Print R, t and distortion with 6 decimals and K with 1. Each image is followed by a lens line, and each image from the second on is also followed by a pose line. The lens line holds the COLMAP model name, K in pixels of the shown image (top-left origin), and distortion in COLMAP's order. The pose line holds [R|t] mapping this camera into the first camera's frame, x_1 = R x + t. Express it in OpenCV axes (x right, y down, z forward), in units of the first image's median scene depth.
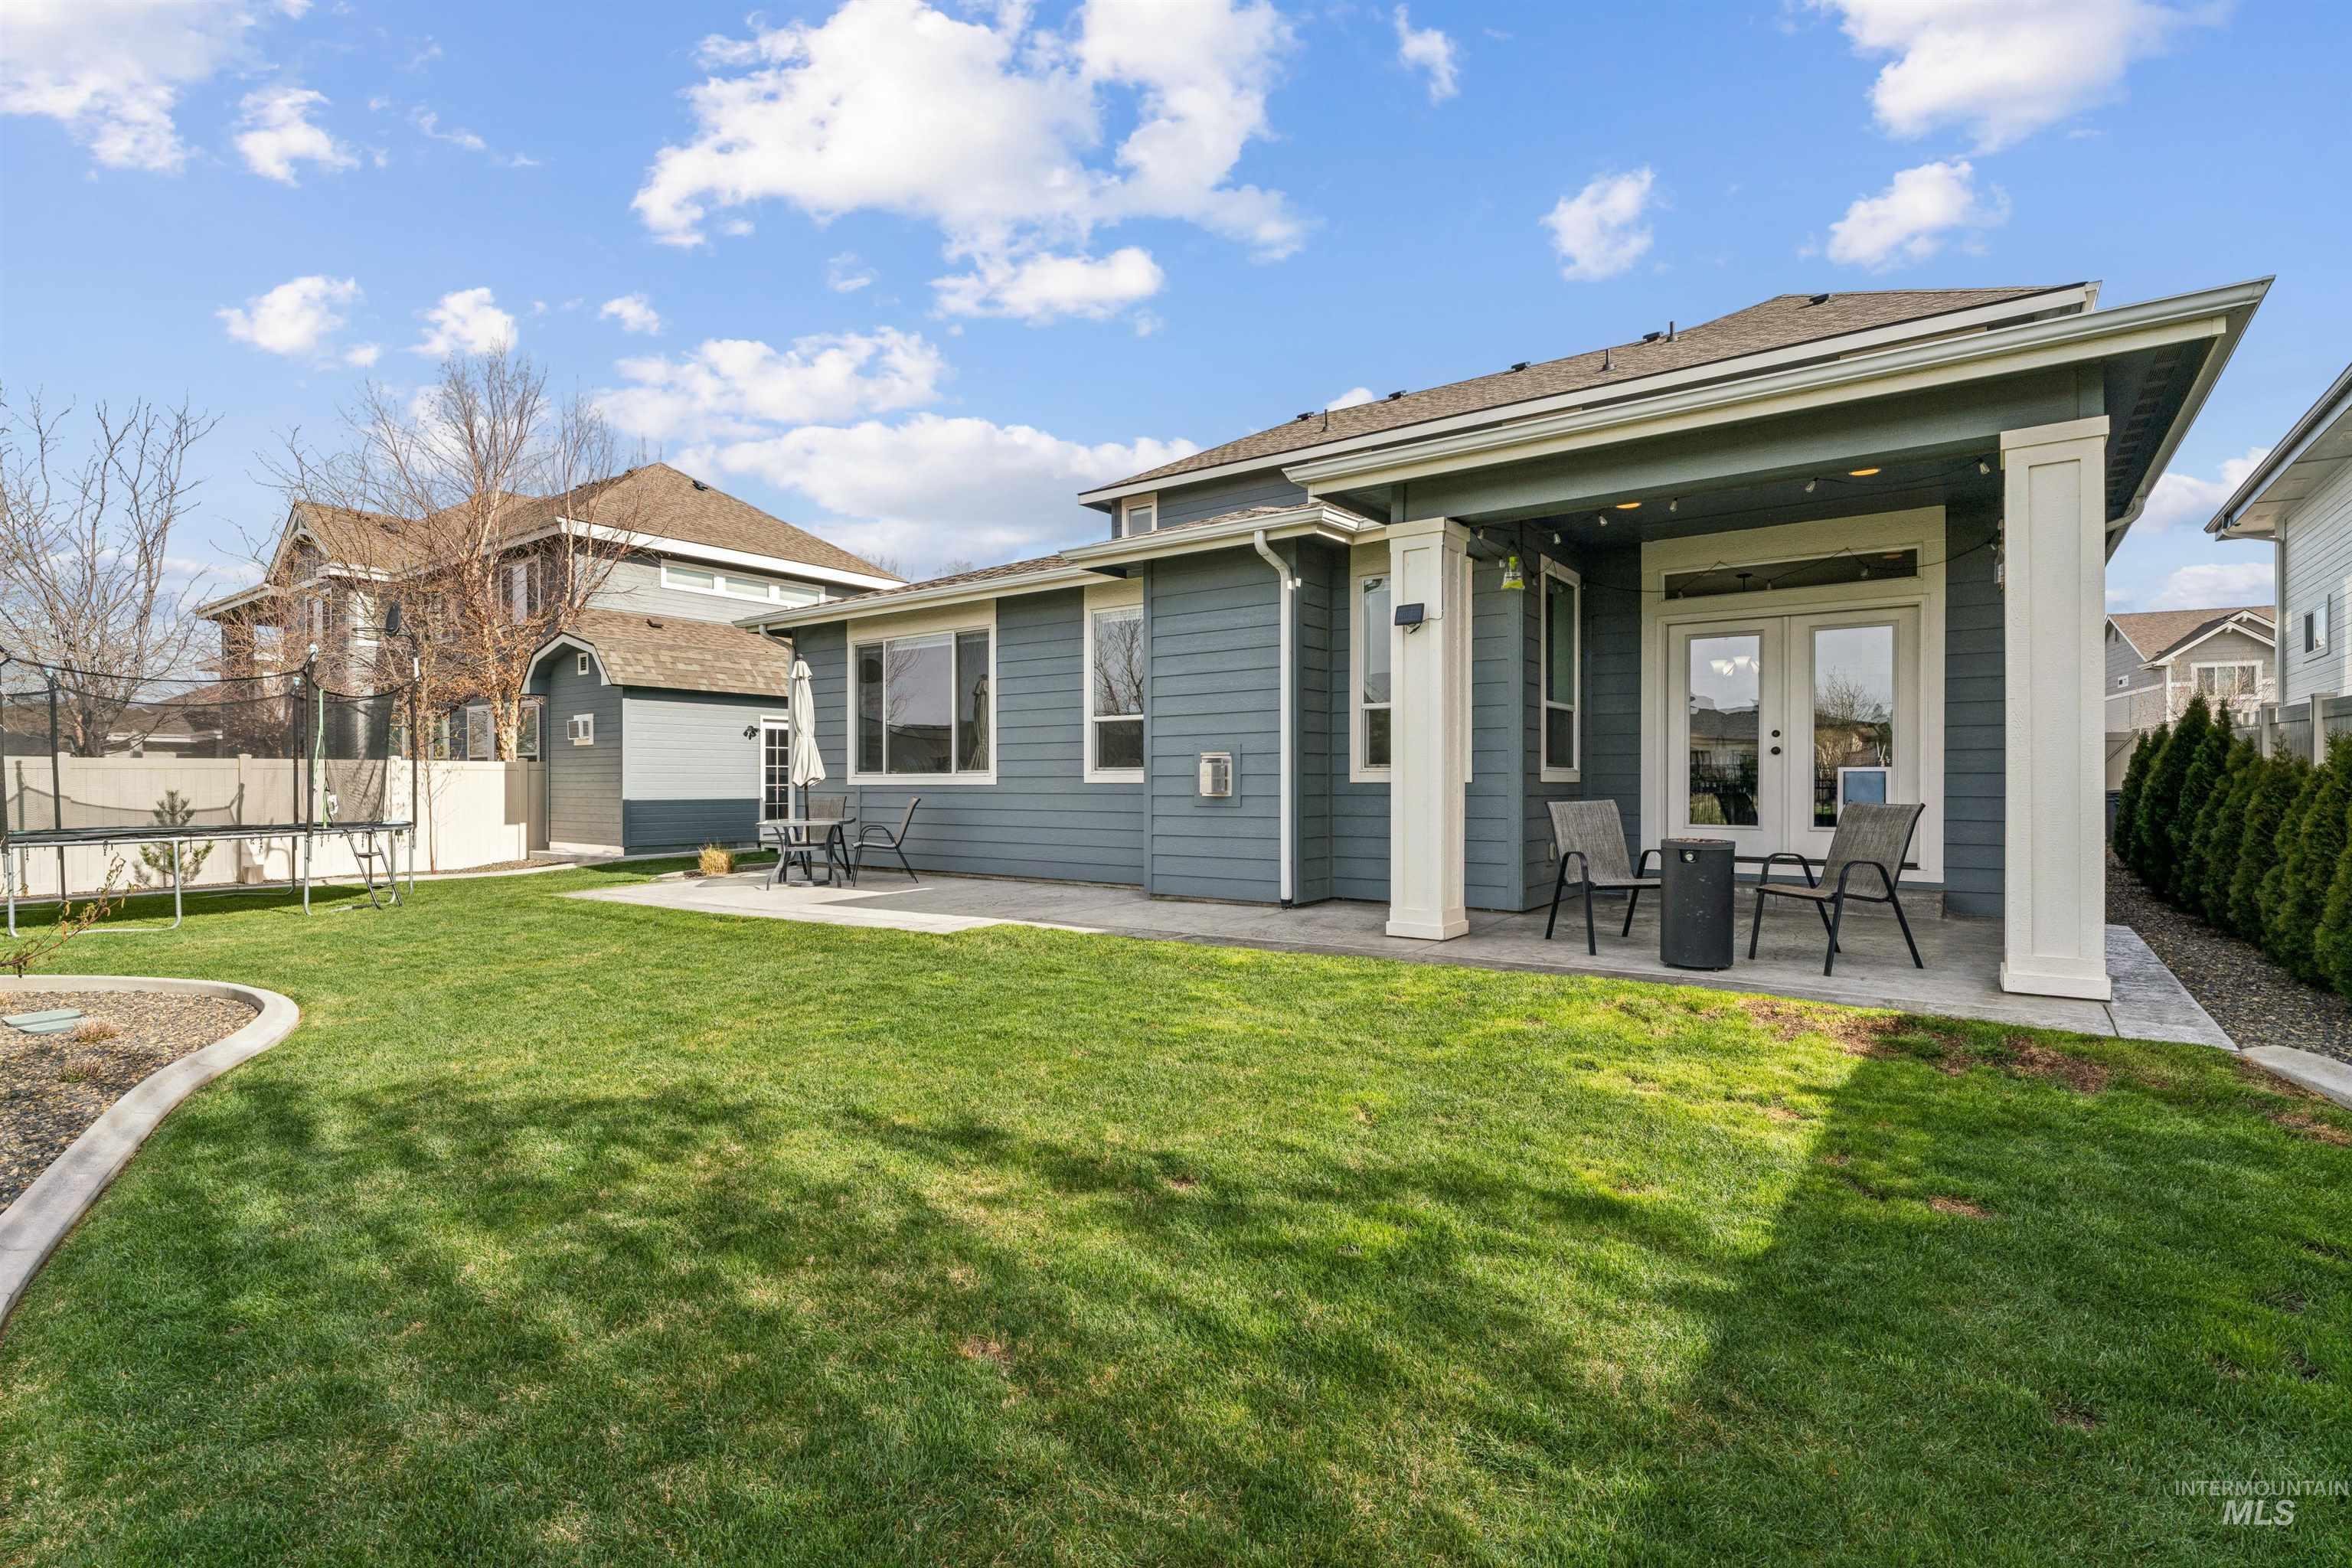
lens RADIAL K [[1060.9, 0, 1176.5], [0, 1060.9, 785.0], [0, 0, 1]] dist [-0.002826, 0.000455]
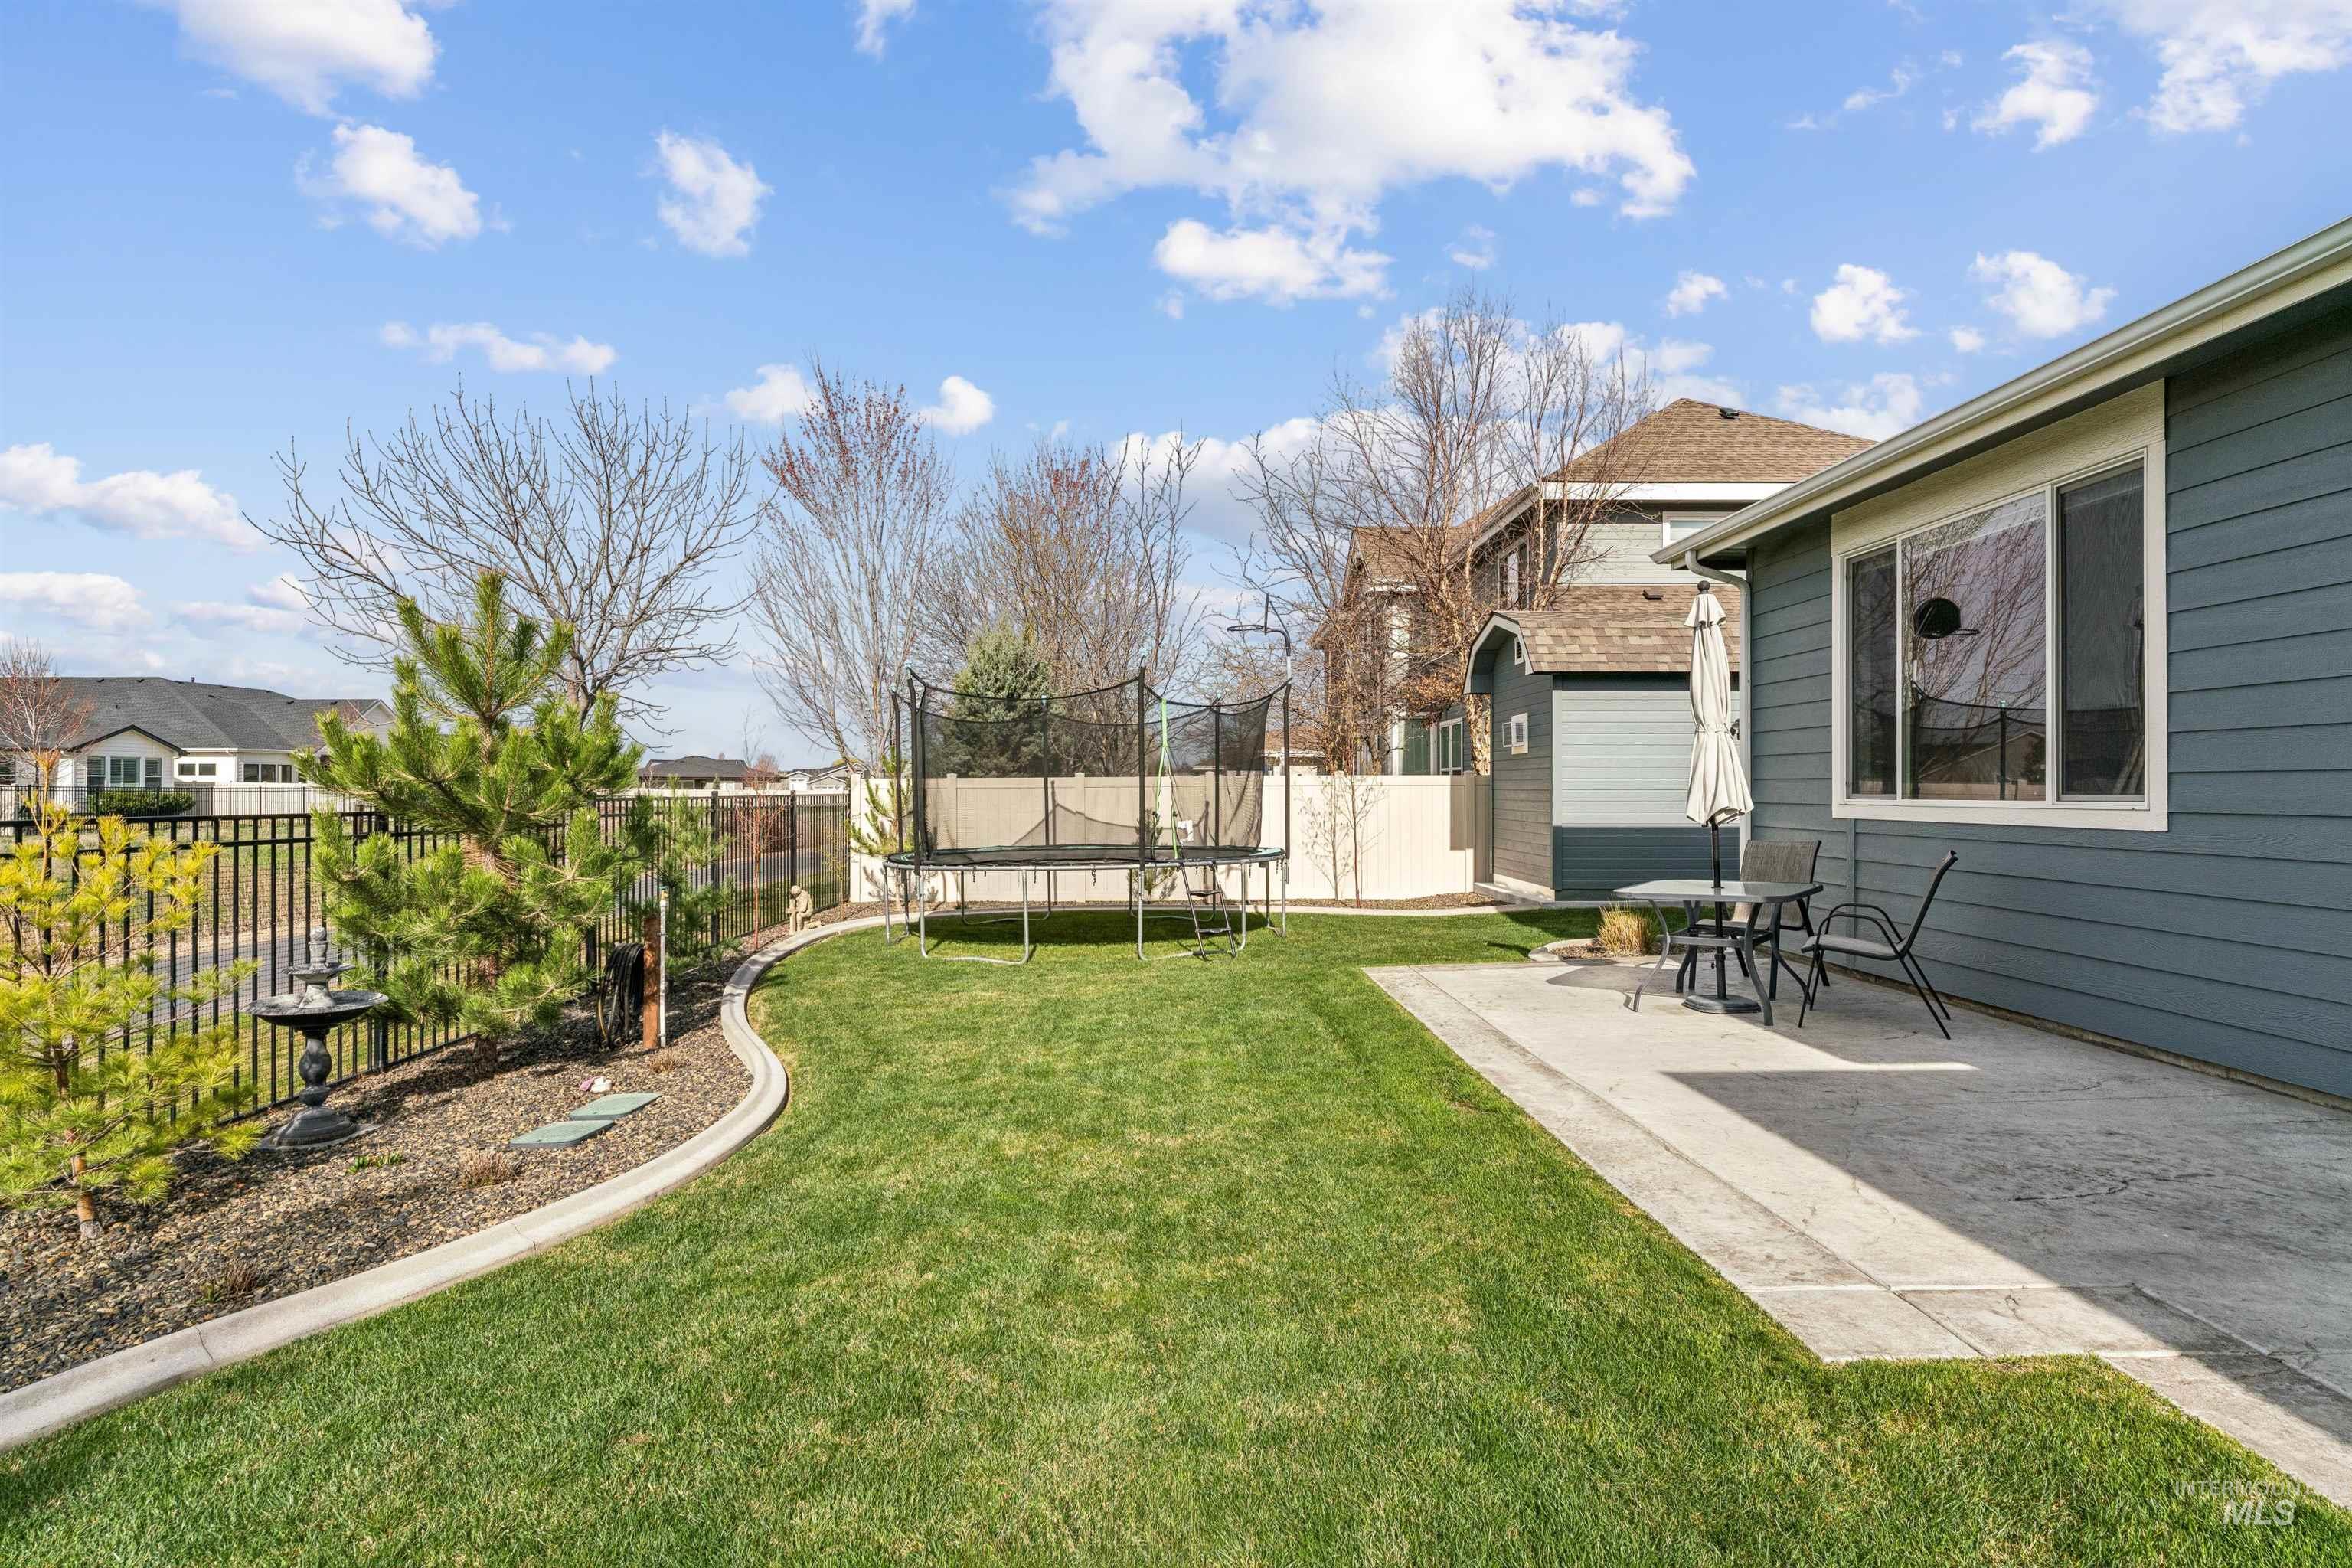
lens RADIAL K [[1150.3, 0, 1191.8], [0, 1150.3, 779.3], [0, 0, 1]] dist [0.002141, 0.000921]
pose [[0.602565, -0.004576, -0.798057, -0.036077], [-0.004917, 0.999943, -0.009446, -0.012517], [0.798055, 0.009616, 0.602508, 0.382622]]
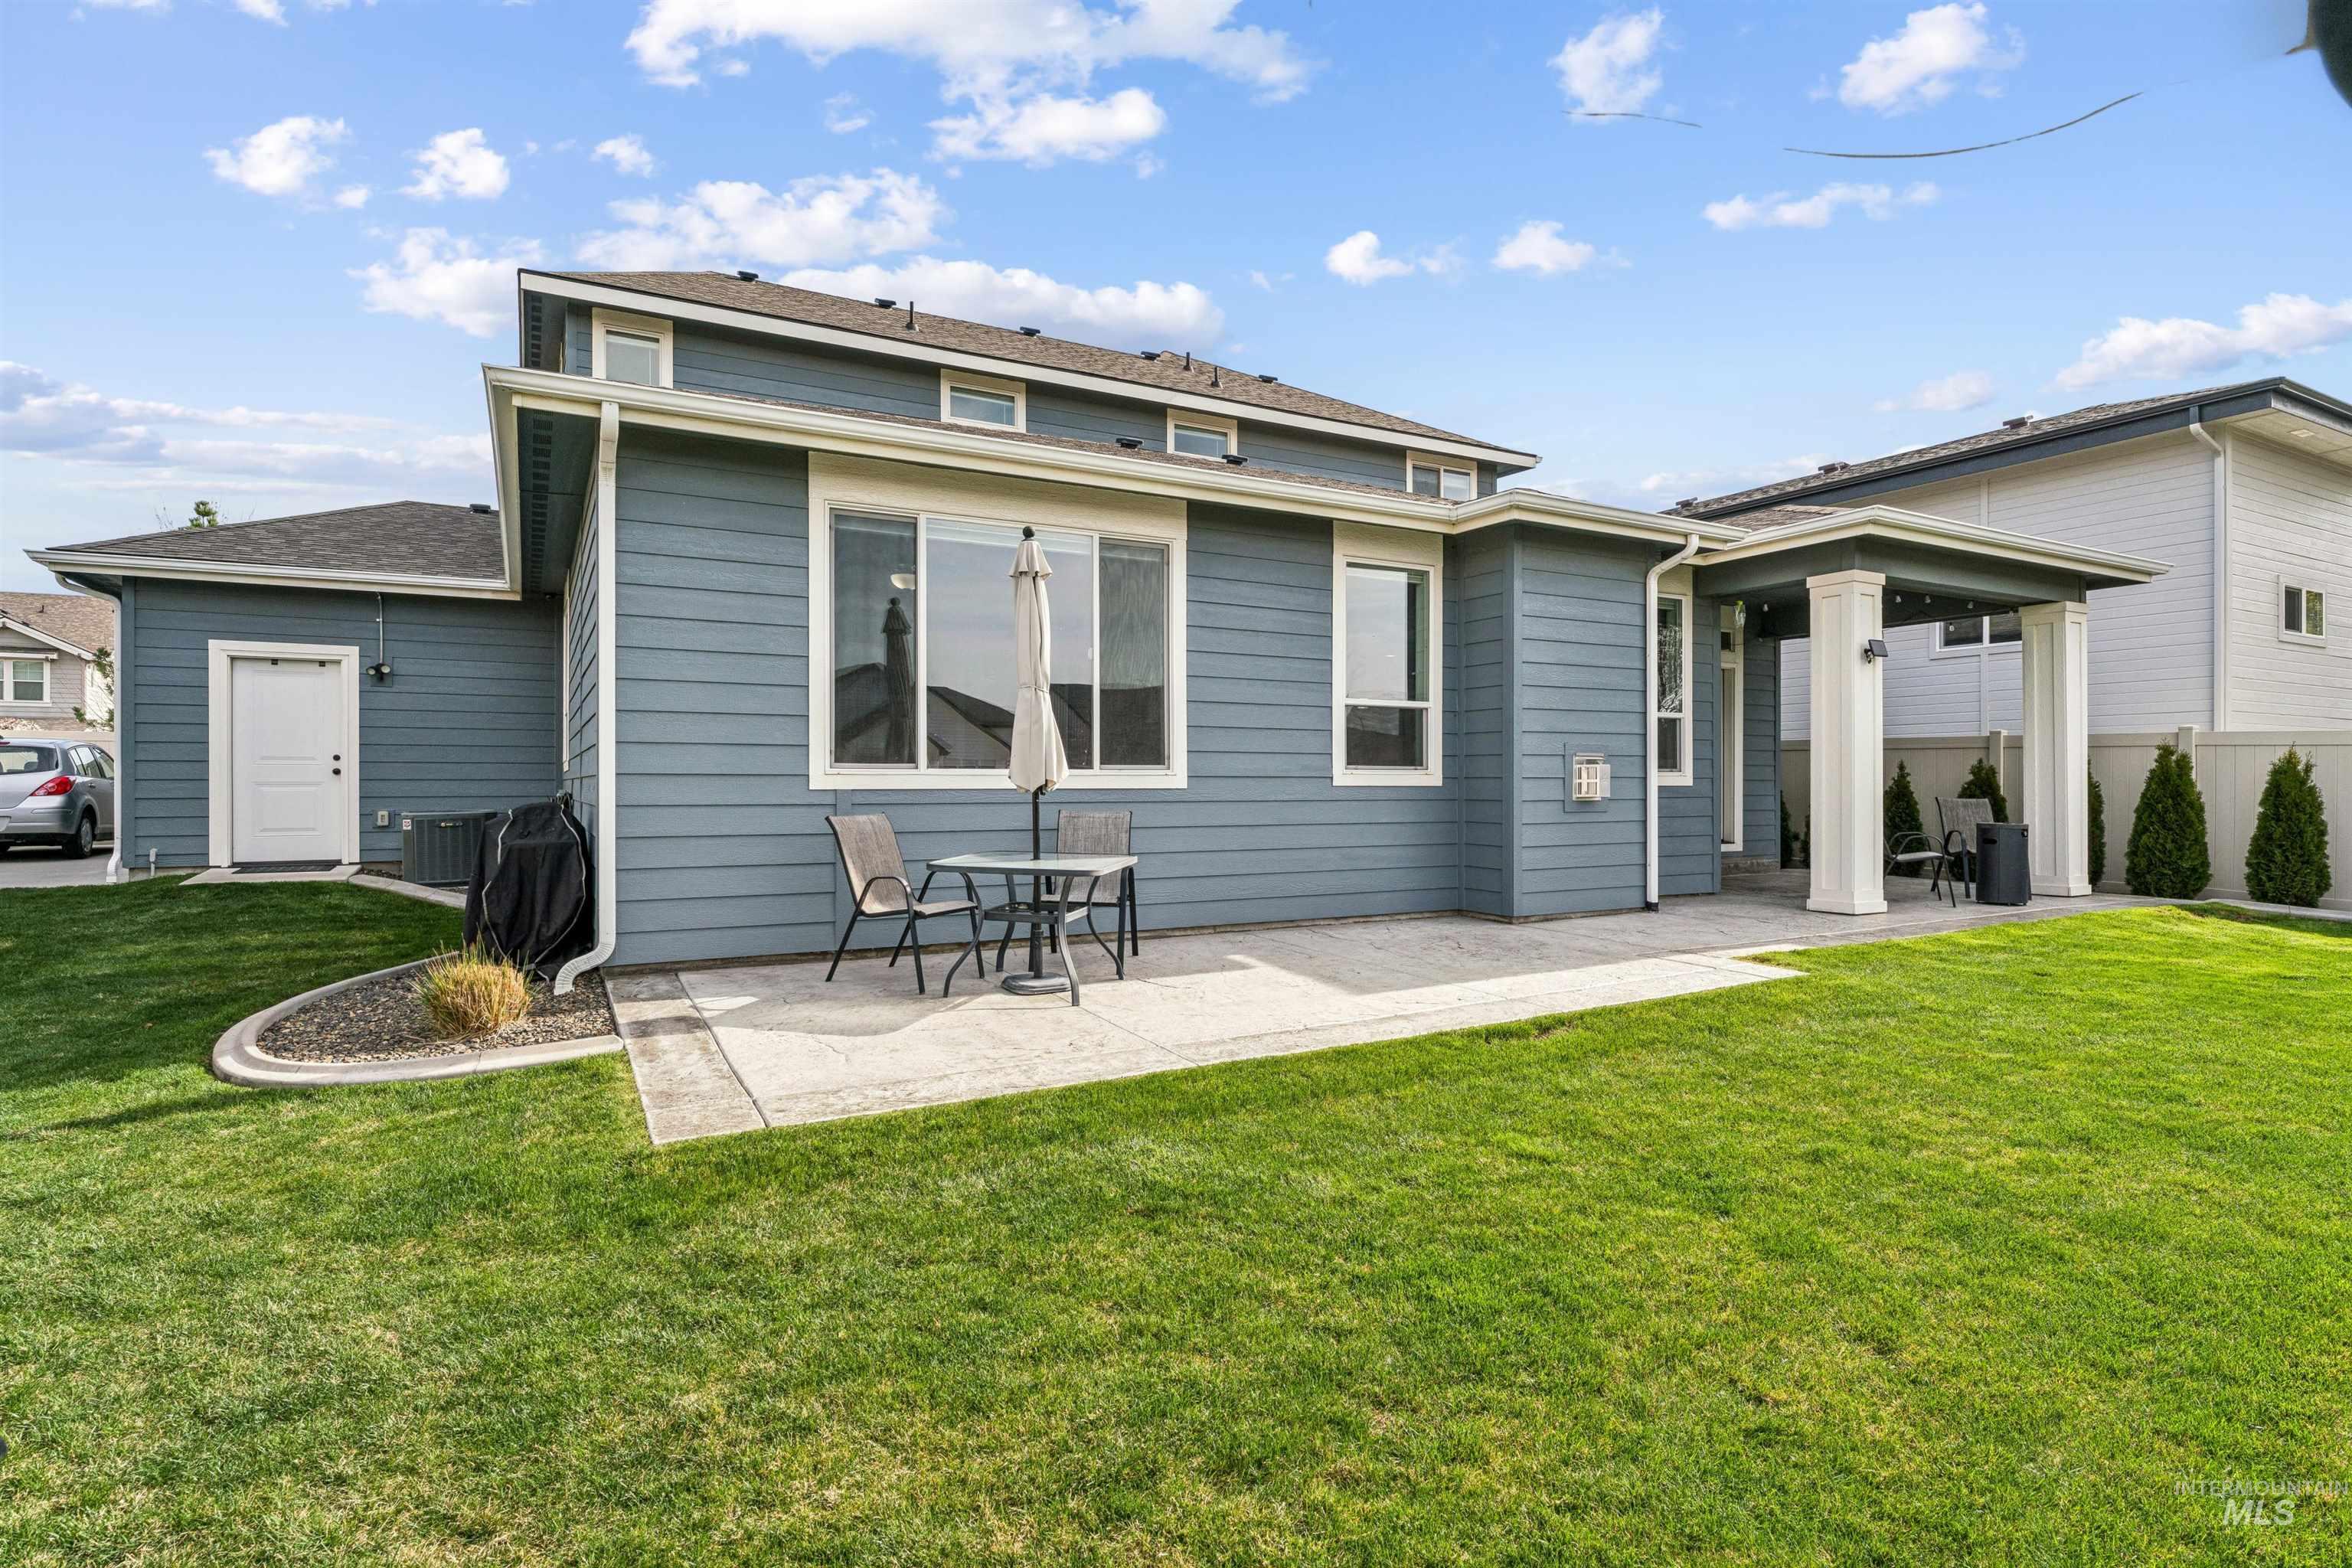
lens RADIAL K [[1166.0, 0, 1170.6], [0, 1166.0, 786.8], [0, 0, 1]] dist [-0.004497, 0.001047]
pose [[0.429644, 0.000028, 0.902998, -0.727623], [0.001144, 0.999999, -0.000575, -0.000902], [-0.902998, 0.001280, 0.429644, 0.626596]]
